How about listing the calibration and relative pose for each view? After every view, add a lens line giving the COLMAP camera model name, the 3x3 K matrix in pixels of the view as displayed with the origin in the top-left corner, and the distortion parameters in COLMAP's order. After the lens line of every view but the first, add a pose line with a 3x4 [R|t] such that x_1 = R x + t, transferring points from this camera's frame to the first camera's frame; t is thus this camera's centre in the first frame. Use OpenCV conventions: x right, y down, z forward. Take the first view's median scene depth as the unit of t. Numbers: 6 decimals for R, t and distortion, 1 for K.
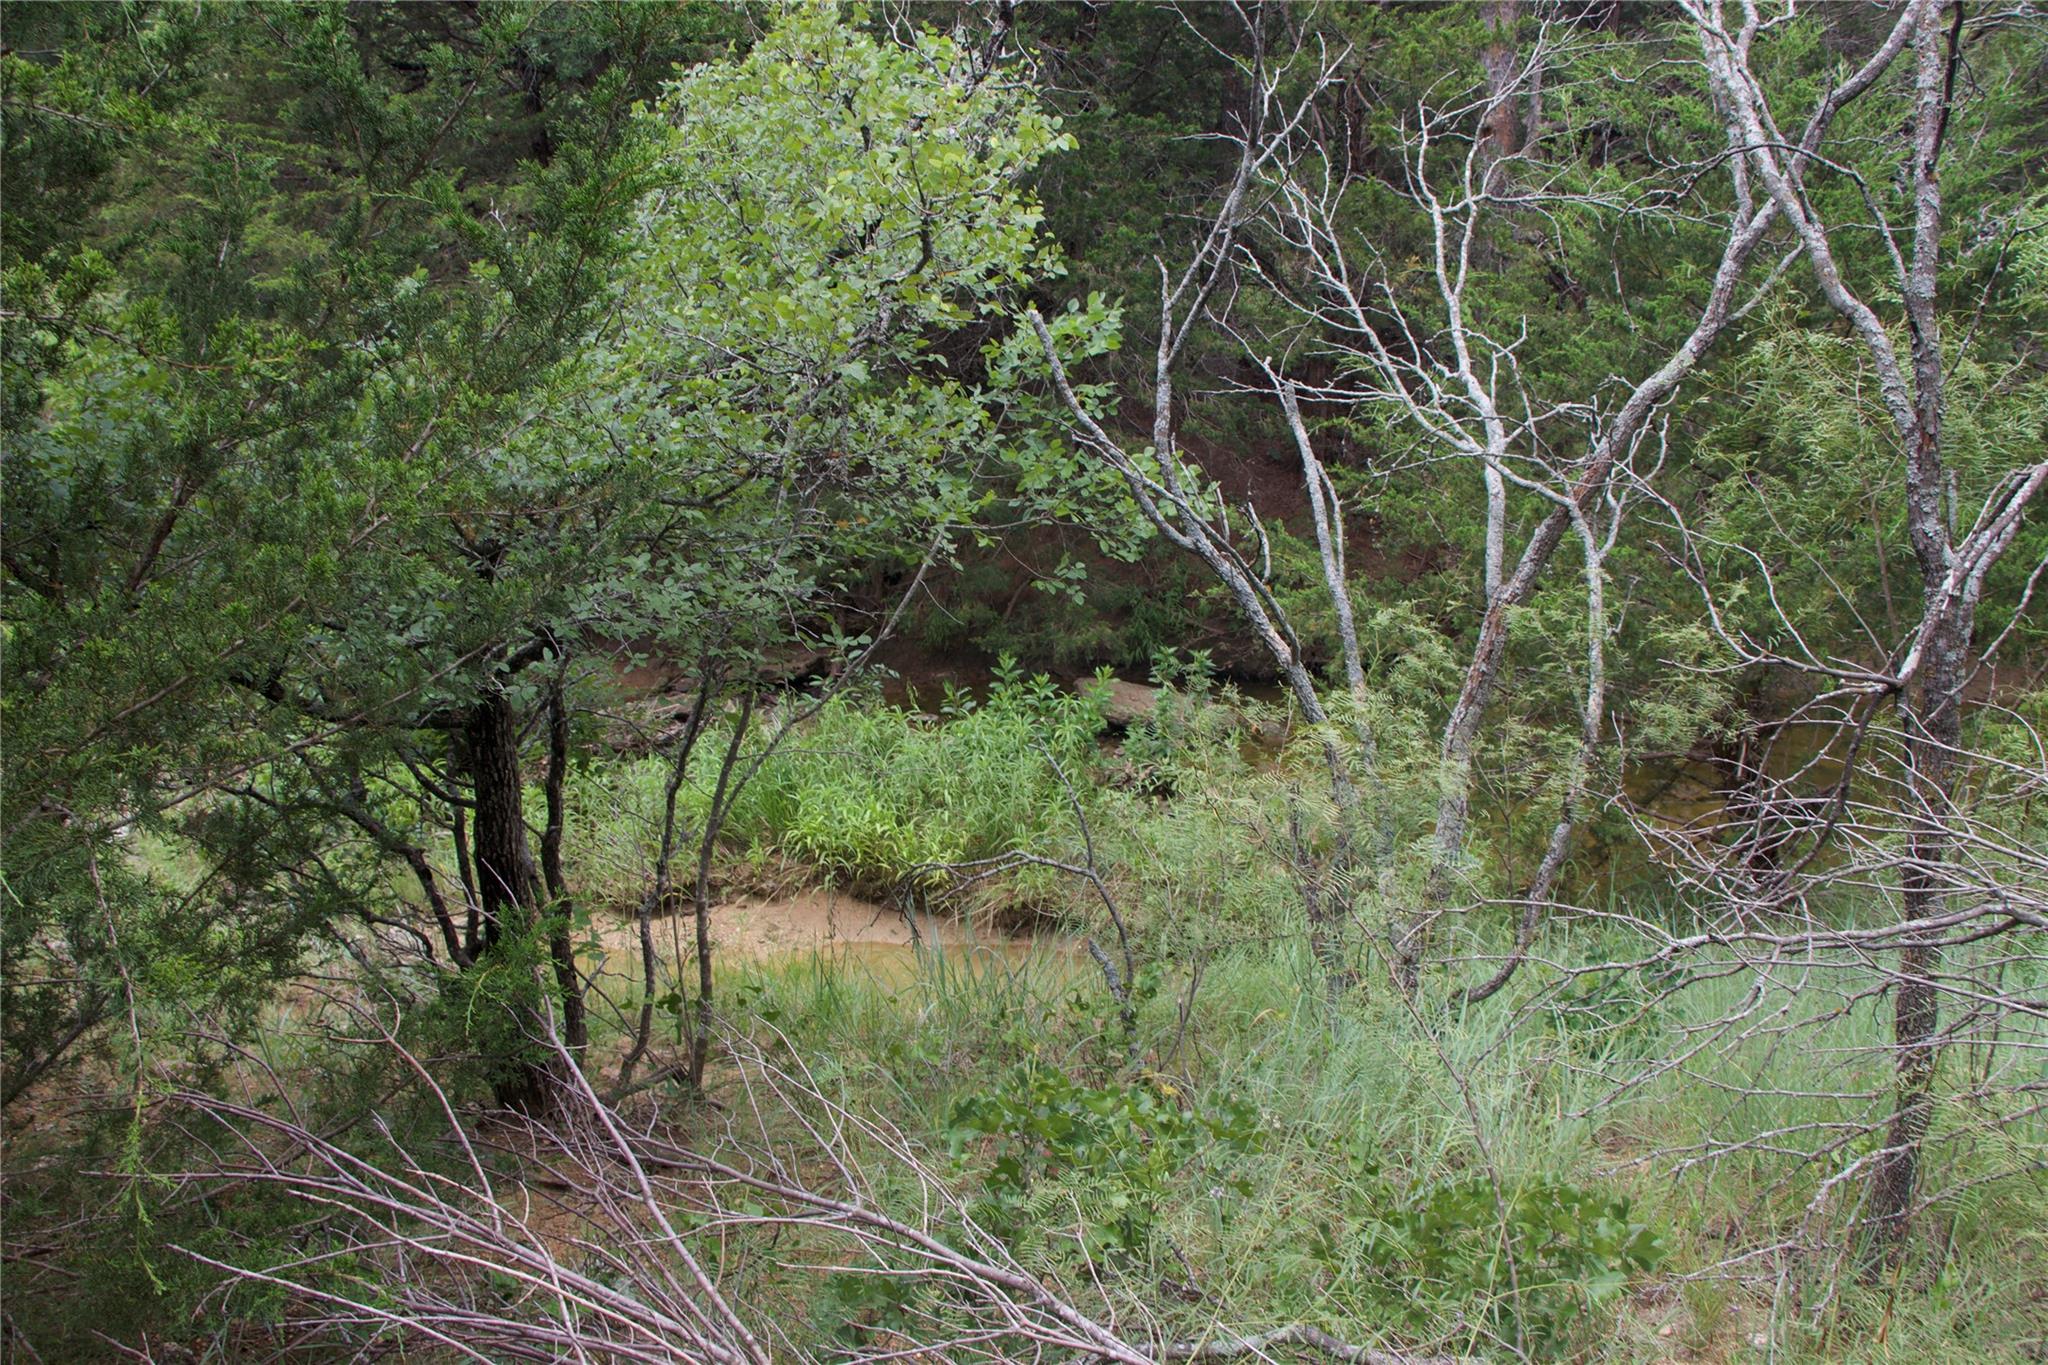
lens RADIAL K [[1708.8, 0, 1023.0], [0, 1708.8, 672.9], [0, 0, 1]] dist [-0.100829, 0.023421]
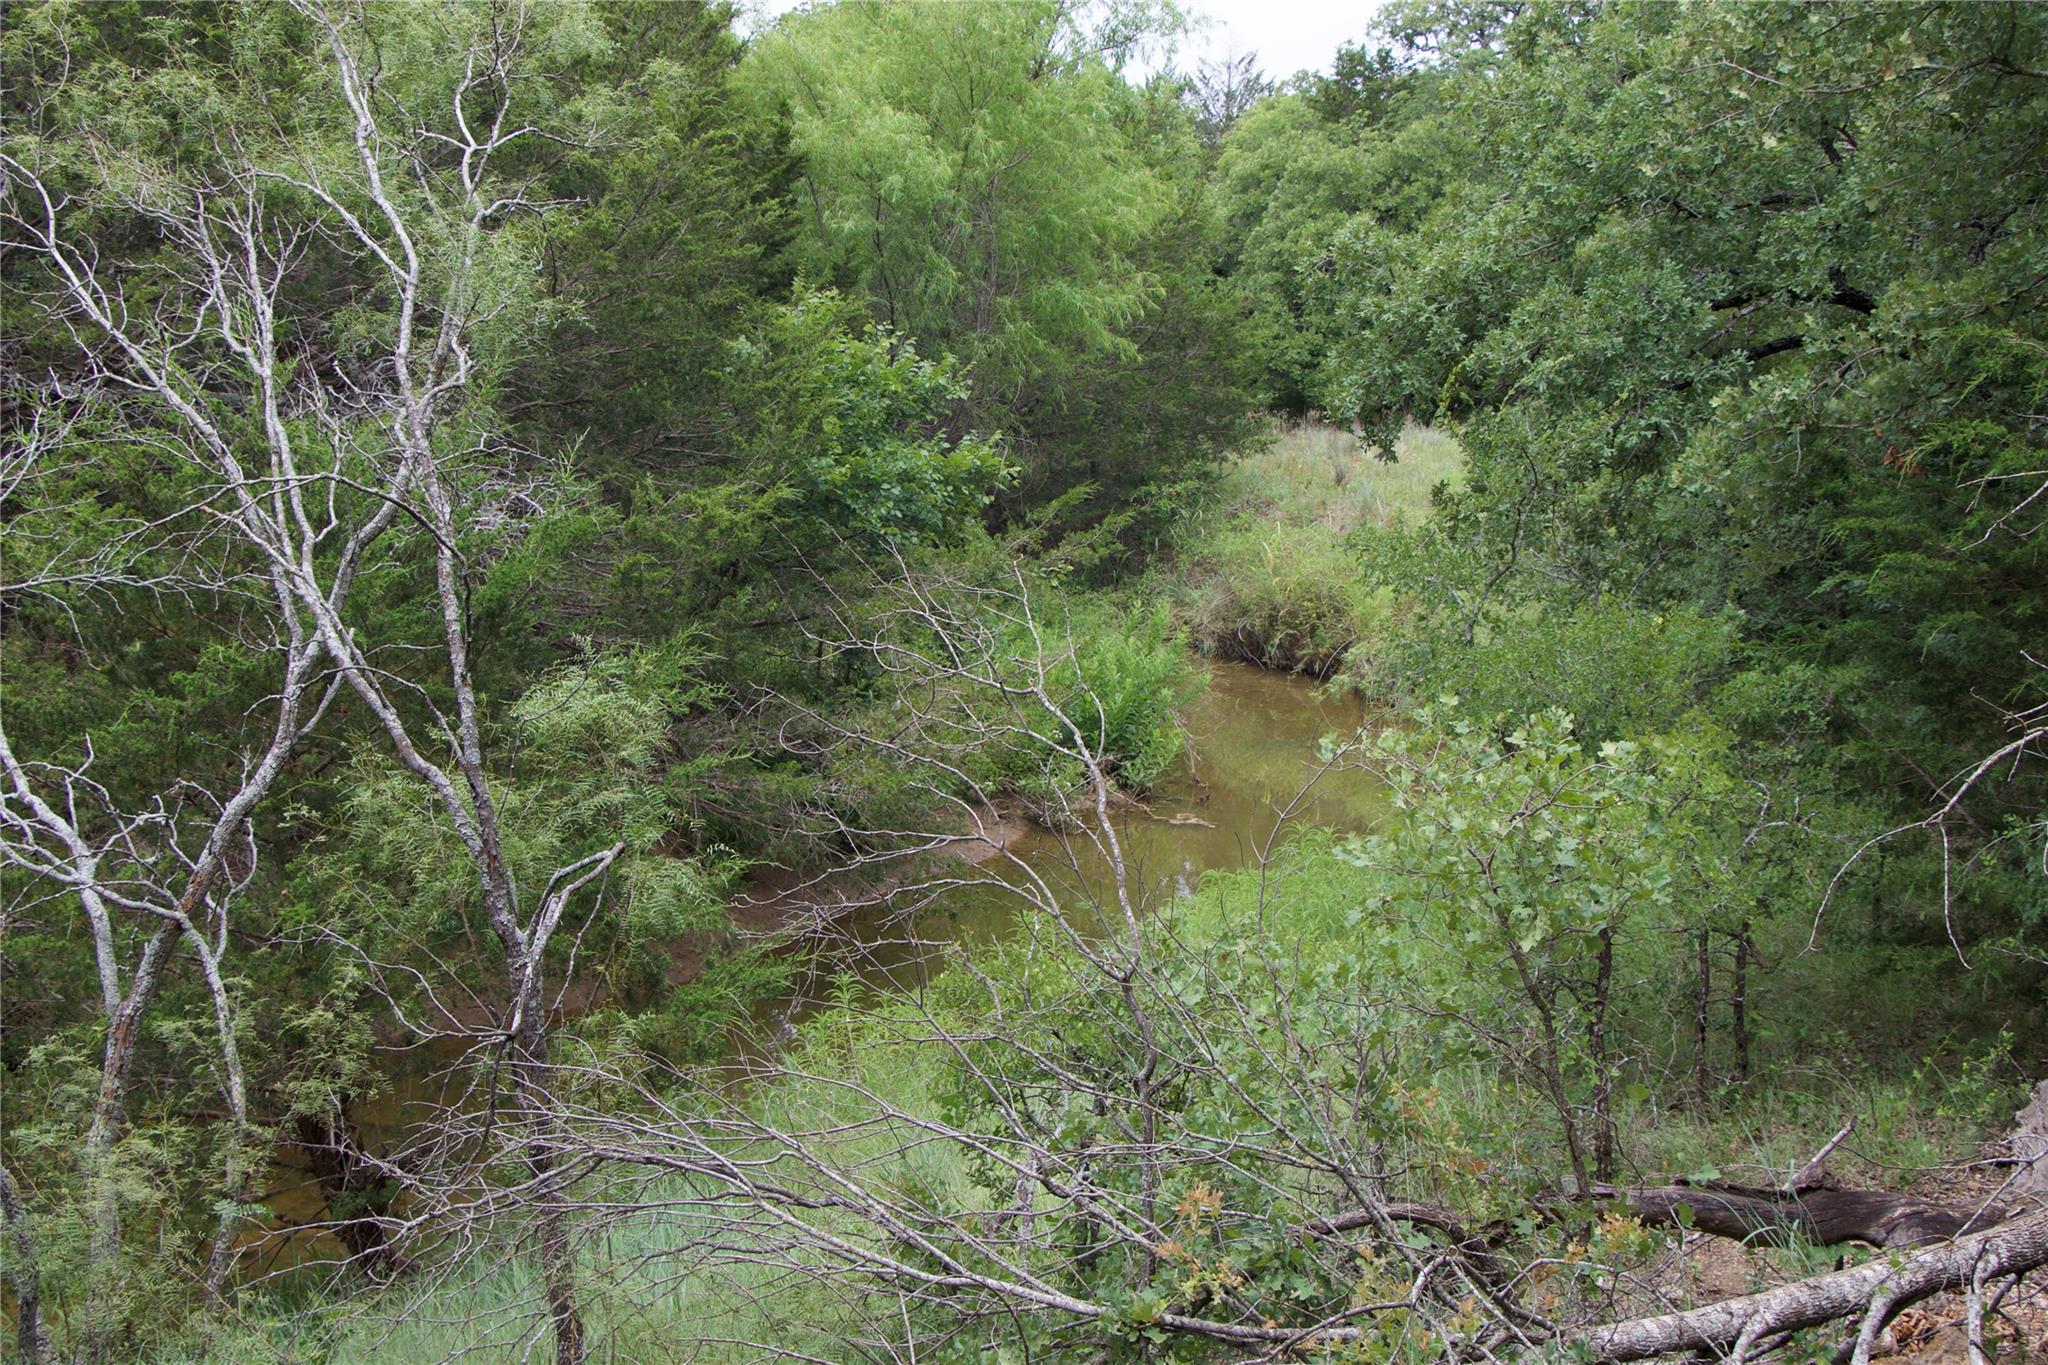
lens RADIAL K [[2694.1, 0, 1025.9], [0, 2694.1, 677.5], [0, 0, 1]] dist [0.041952, 0.000000]
pose [[0.750417, -0.097362, 0.653754, -0.407429], [0.188979, 0.979407, -0.071060, -0.025911], [-0.633373, 0.176870, 0.753363, -0.709793]]
